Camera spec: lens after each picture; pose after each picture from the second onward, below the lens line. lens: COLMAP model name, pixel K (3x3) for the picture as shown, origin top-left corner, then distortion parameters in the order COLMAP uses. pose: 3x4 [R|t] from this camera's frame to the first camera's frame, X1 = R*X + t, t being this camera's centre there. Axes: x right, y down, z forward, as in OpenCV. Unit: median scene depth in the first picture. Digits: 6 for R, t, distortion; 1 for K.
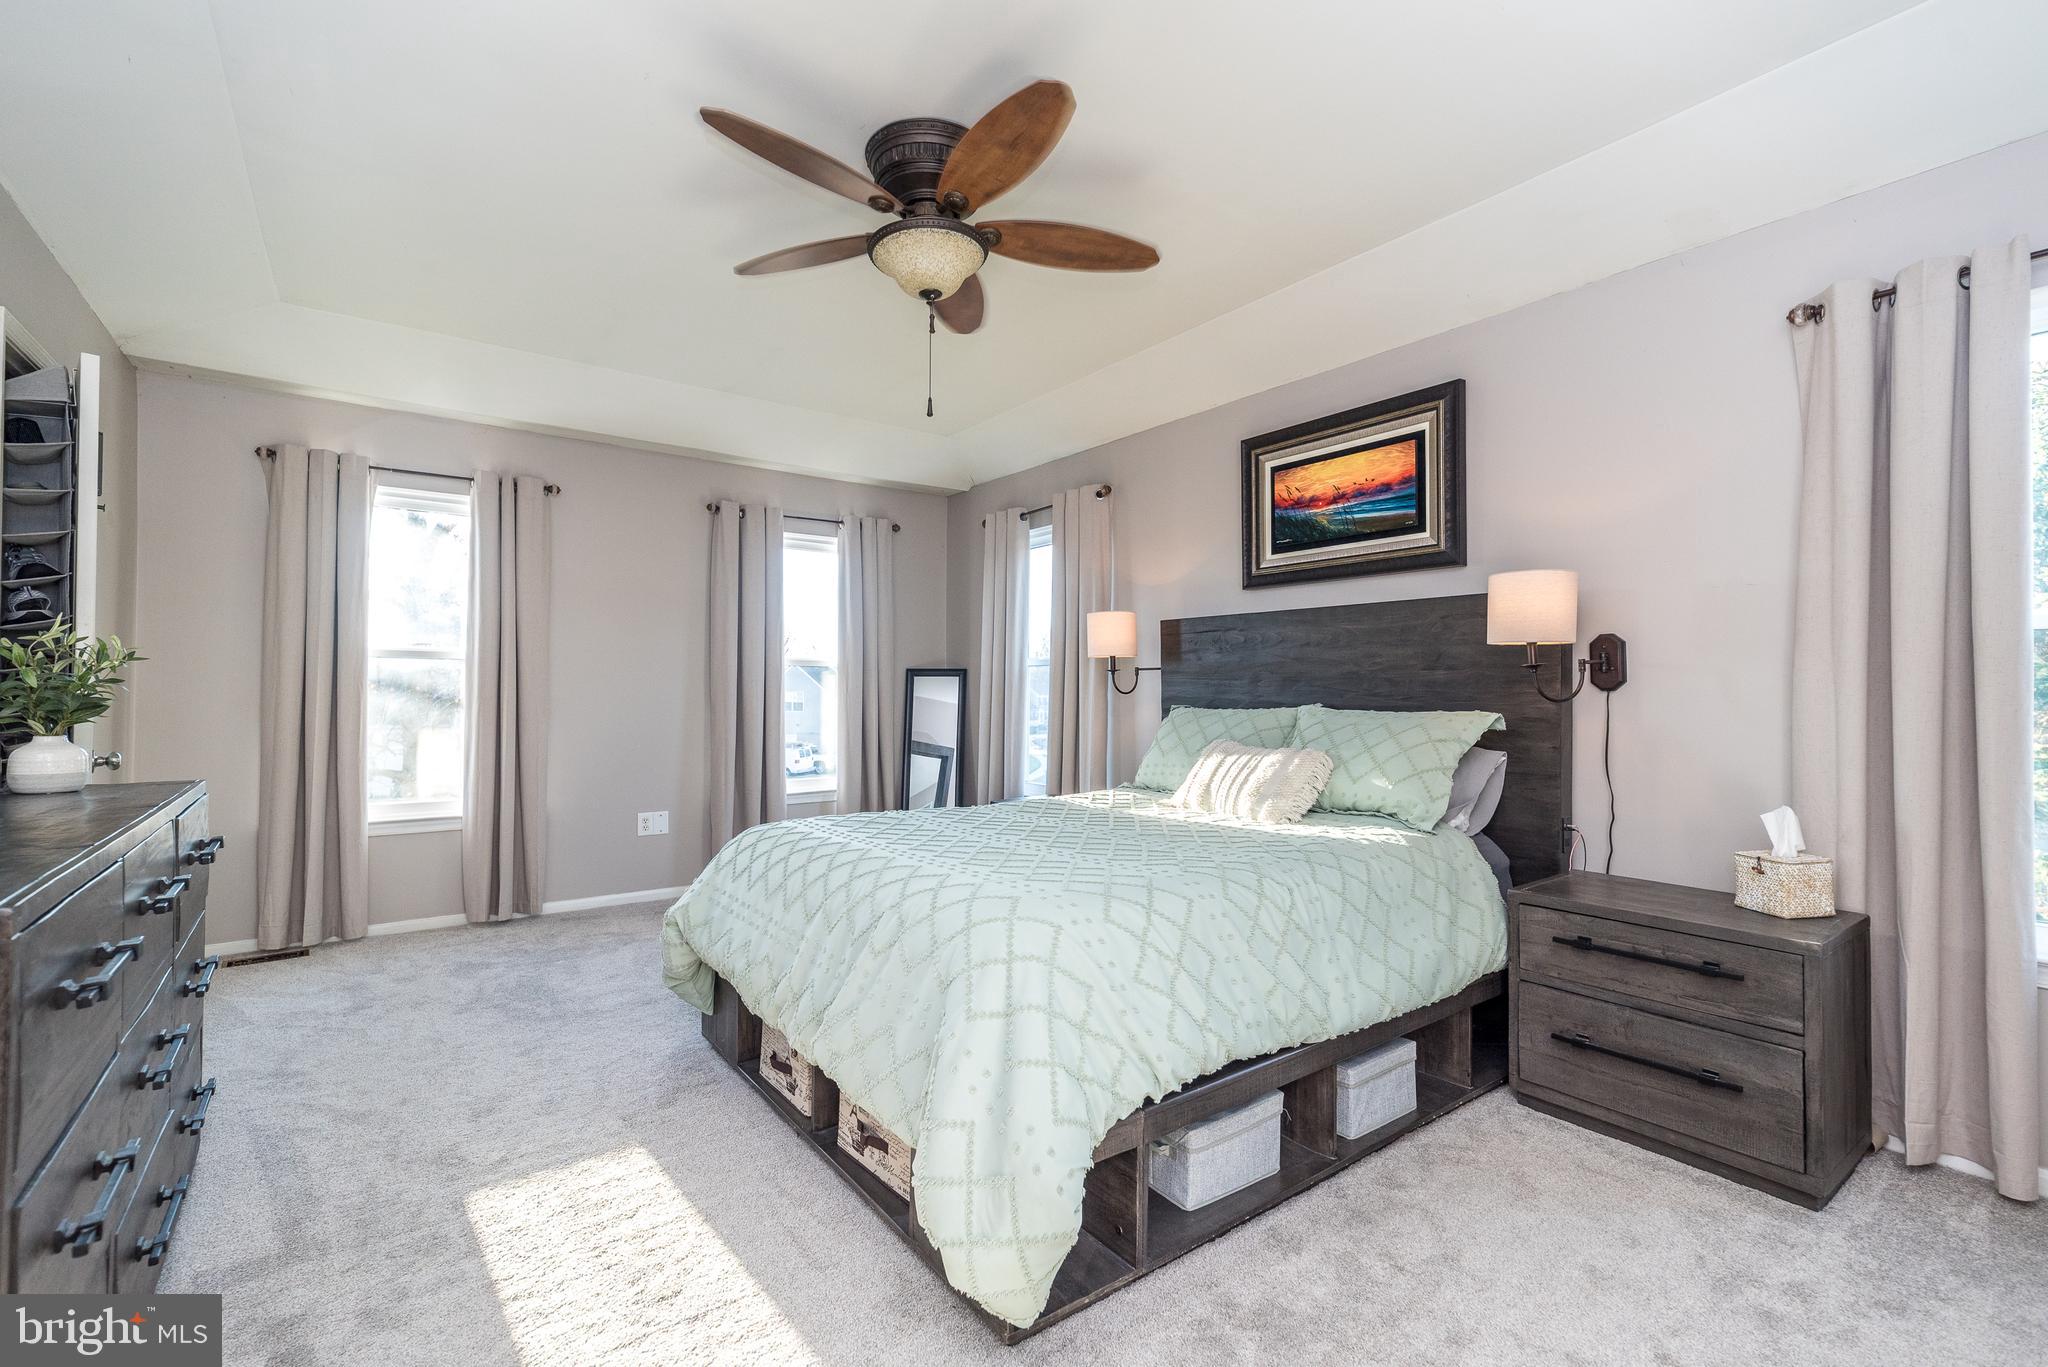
lens RADIAL K [[896.7, 0, 1022.1], [0, 896.7, 659.3], [0, 0, 1]] dist [0.007479, 0.000478]
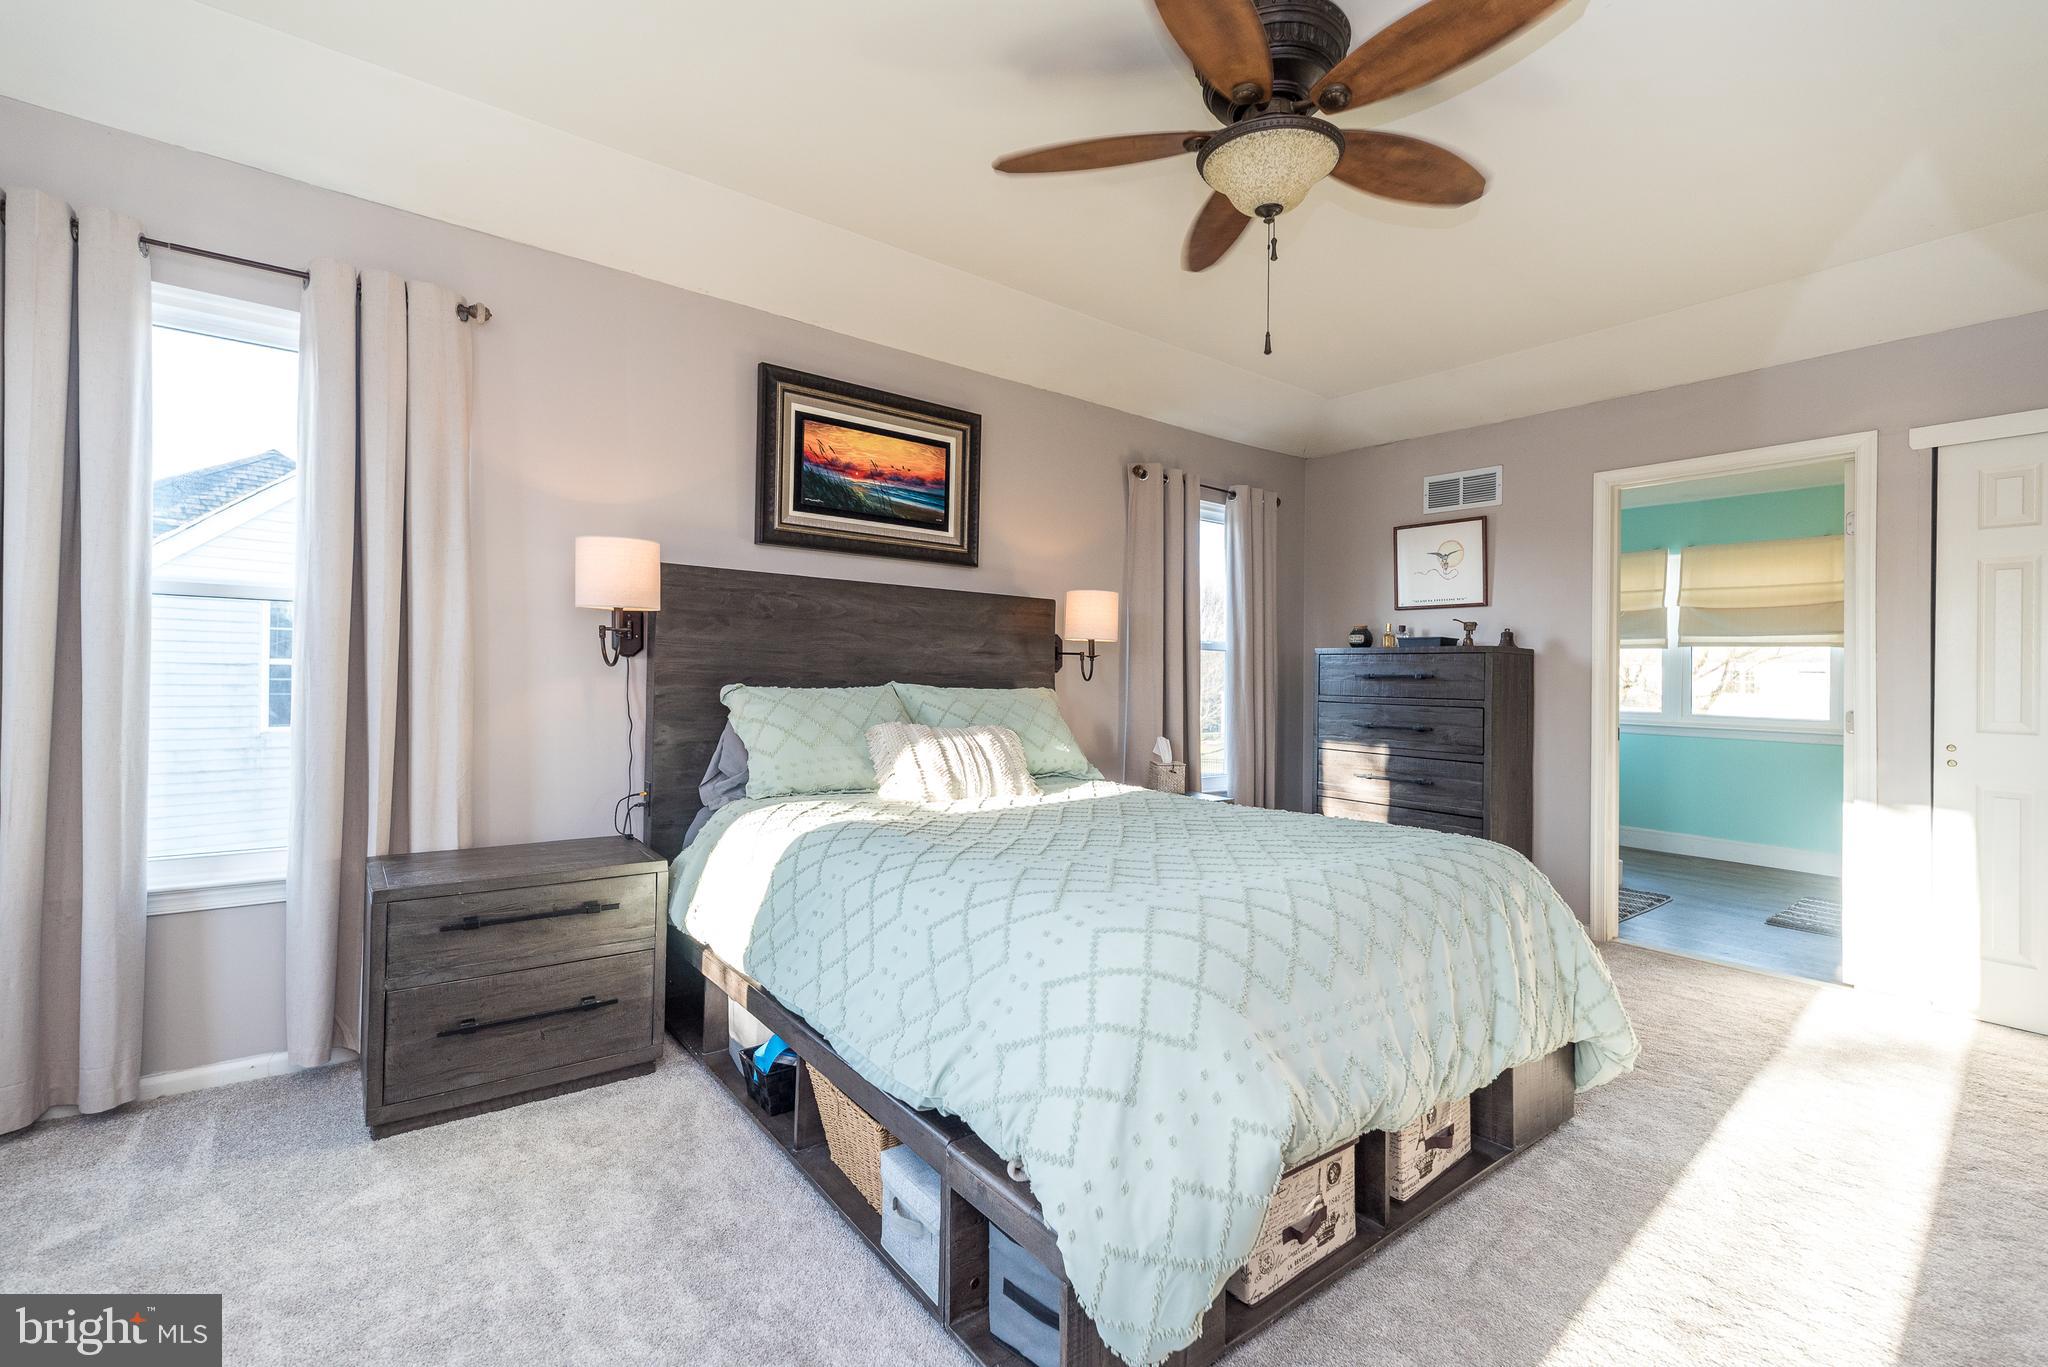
lens RADIAL K [[896.7, 0, 1022.1], [0, 896.7, 659.3], [0, 0, 1]] dist [0.007479, 0.000478]
pose [[-0.017348, 0.012545, 0.999771, -0.655246], [-0.060947, 0.998049, -0.013581, 0.028486], [-0.997990, -0.061168, -0.016549, 0.858530]]
